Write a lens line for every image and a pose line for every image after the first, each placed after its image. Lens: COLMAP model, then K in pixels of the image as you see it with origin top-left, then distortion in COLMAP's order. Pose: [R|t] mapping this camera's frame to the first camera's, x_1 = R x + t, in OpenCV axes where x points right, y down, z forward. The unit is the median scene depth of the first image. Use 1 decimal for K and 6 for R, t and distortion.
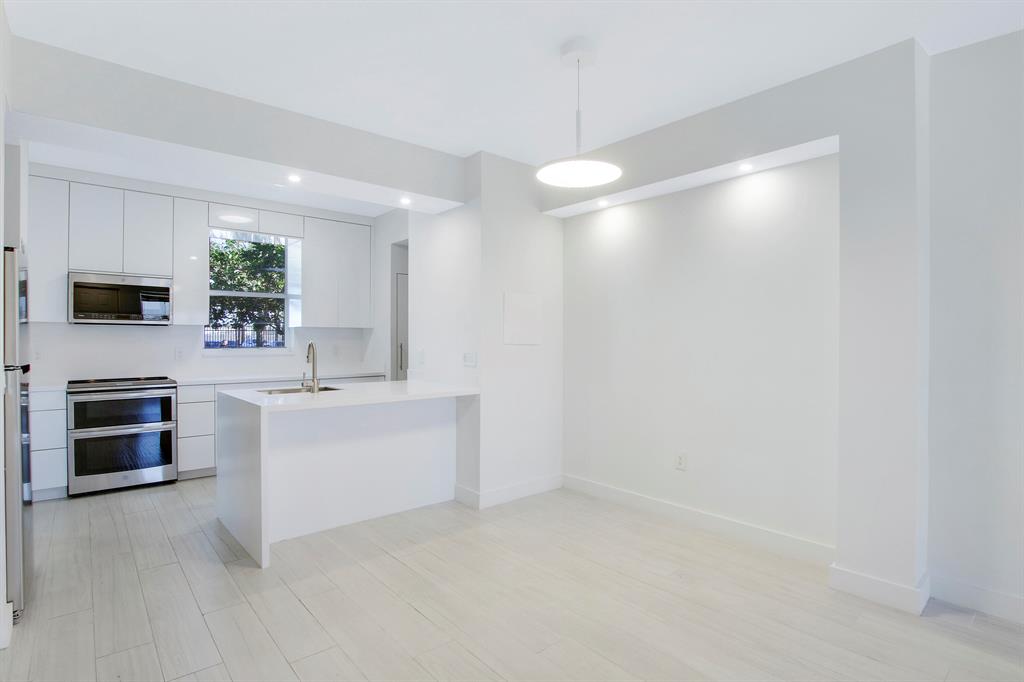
lens RADIAL K [[515.2, 0, 512.0], [0, 515.2, 341.0], [0, 0, 1]] dist [-0.027780, -0.000435]
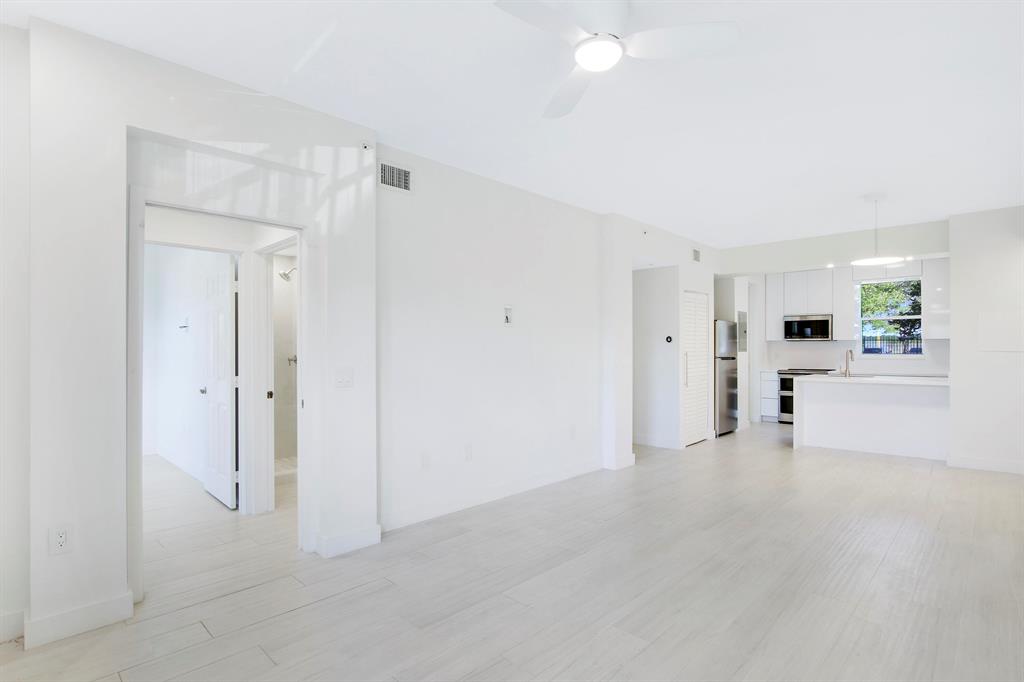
lens RADIAL K [[515.2, 0, 507.9], [0, 515.2, 345.1], [0, 0, 1]] dist [-0.027780, -0.000435]
pose [[0.093132, -0.009596, -0.995608, 1.078732], [-0.001571, 0.999951, -0.009785, 0.004538], [0.995653, 0.002476, 0.093112, -0.322470]]
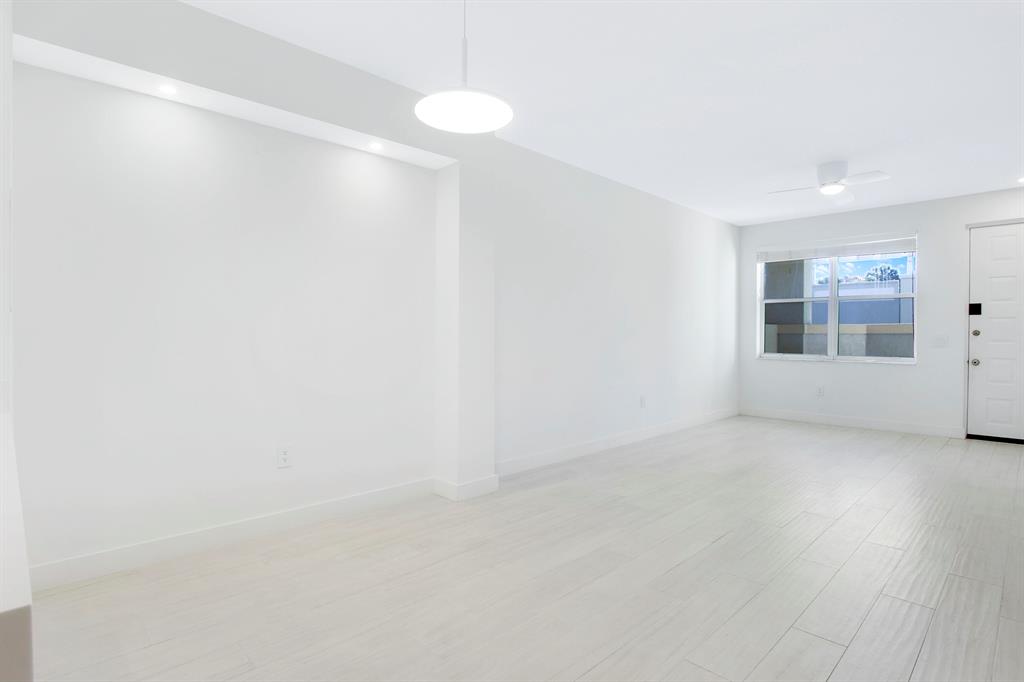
lens RADIAL K [[515.2, 0, 518.8], [0, 515.2, 338.9], [0, 0, 1]] dist [-0.027780, -0.000435]
pose [[-0.060098, -0.016023, 0.998064, -0.422246], [-0.001106, 0.999872, 0.015986, 0.024217], [-0.998192, -0.000143, -0.060108, 0.544552]]
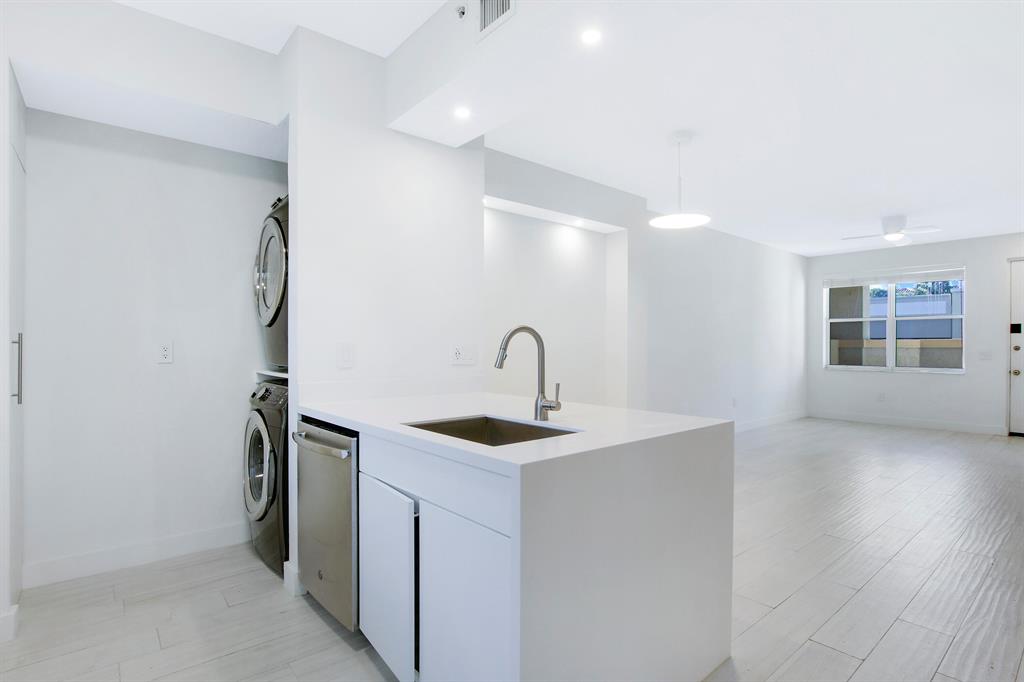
lens RADIAL K [[515.2, 0, 510.6], [0, 515.2, 342.0], [0, 0, 1]] dist [-0.027780, -0.000435]
pose [[0.016021, 0.000310, 0.999872, -0.769041], [-0.003258, 0.999995, -0.000258, 0.014555], [-0.999866, -0.003254, 0.016022, 0.830147]]
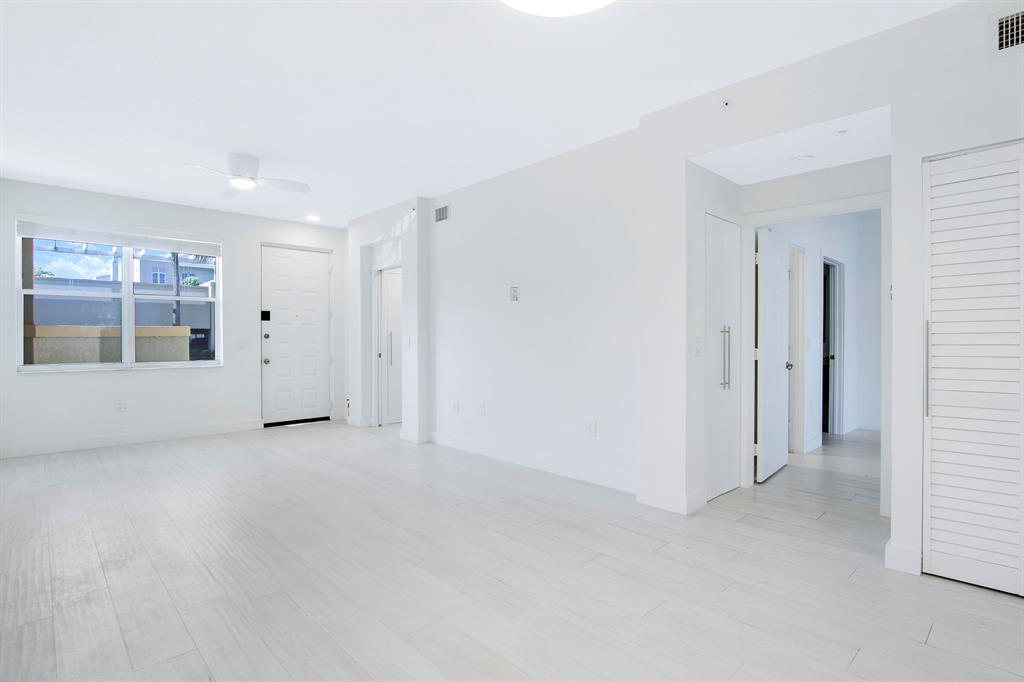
lens RADIAL K [[515.2, 0, 516.0], [0, 515.2, 343.6], [0, 0, 1]] dist [-0.027780, -0.000435]
pose [[-0.998657, -0.003891, -0.051656, 0.116198], [-0.004582, 0.999901, 0.013281, 0.026728], [0.051599, 0.013500, -0.998577, 0.857955]]
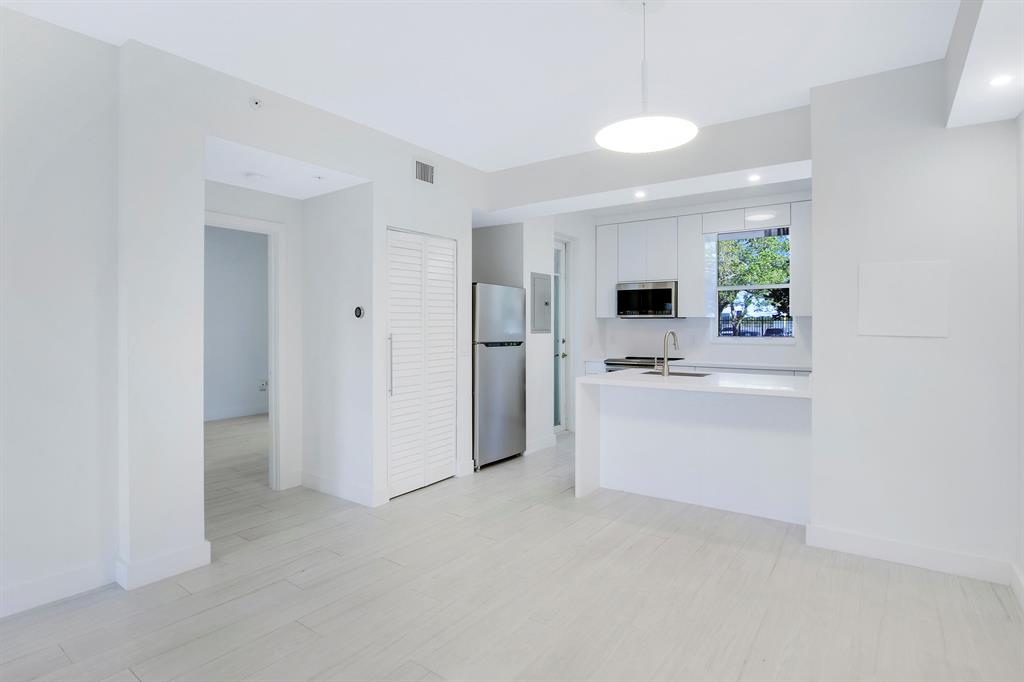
lens RADIAL K [[515.2, 0, 514.2], [0, 515.2, 323.0], [0, 0, 1]] dist [-0.027780, -0.000435]
pose [[0.227538, -0.012161, -0.973693, 0.520913], [-0.003794, 0.999903, -0.013374, 0.000650], [0.973762, 0.006738, 0.227470, 0.338970]]
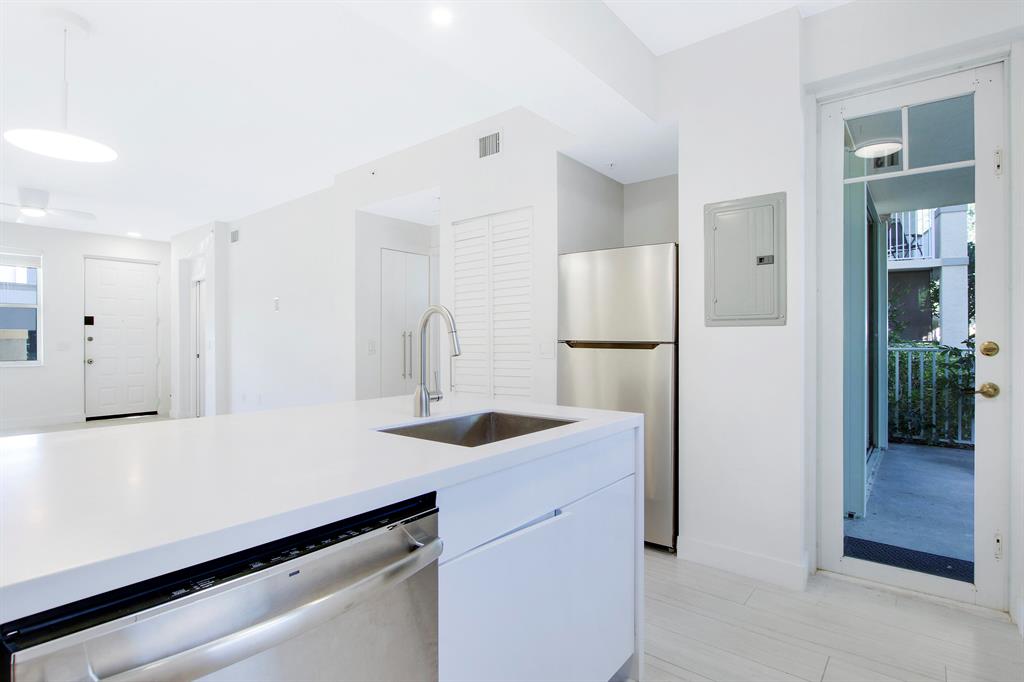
lens RADIAL K [[515.2, 0, 521.2], [0, 515.2, 343.3], [0, 0, 1]] dist [-0.027780, -0.000435]
pose [[-0.983558, -0.004360, -0.180538, -0.320021], [-0.005416, 0.999971, 0.005359, 0.025868], [0.180509, 0.006249, -0.983553, 1.200606]]
